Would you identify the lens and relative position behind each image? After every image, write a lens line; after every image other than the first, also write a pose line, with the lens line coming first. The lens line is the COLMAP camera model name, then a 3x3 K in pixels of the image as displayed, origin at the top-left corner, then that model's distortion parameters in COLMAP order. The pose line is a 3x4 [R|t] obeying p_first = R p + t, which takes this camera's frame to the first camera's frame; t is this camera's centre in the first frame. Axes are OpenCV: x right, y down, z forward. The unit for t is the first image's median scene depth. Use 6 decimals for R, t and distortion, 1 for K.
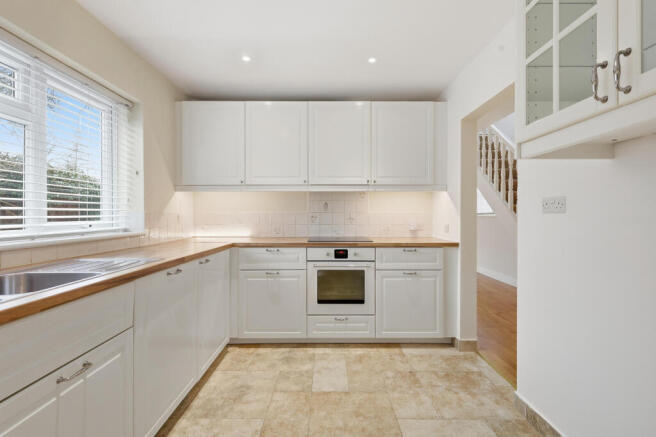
lens RADIAL K [[293.3, 0, 325.8], [0, 293.3, 213.2], [0, 0, 1]] dist [0.003985, -0.000094]
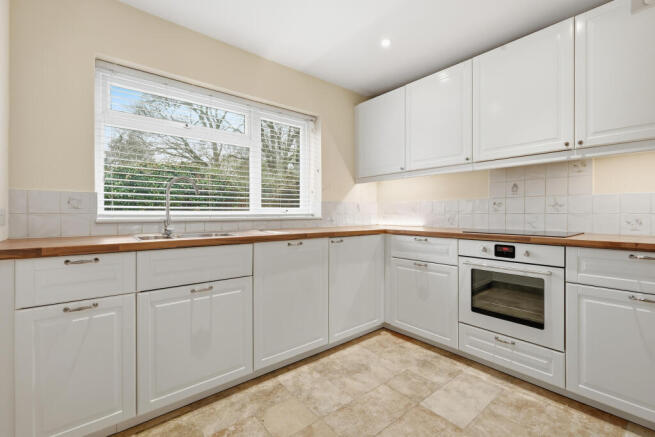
lens RADIAL K [[292.9, 0, 325.3], [0, 292.9, 213.2], [0, 0, 1]] dist [0.003985, -0.000094]
pose [[0.623120, -0.000352, -0.782126, 0.345534], [0.003017, 0.999994, 0.001953, 0.042610], [0.782120, -0.003577, 0.623118, 0.203601]]
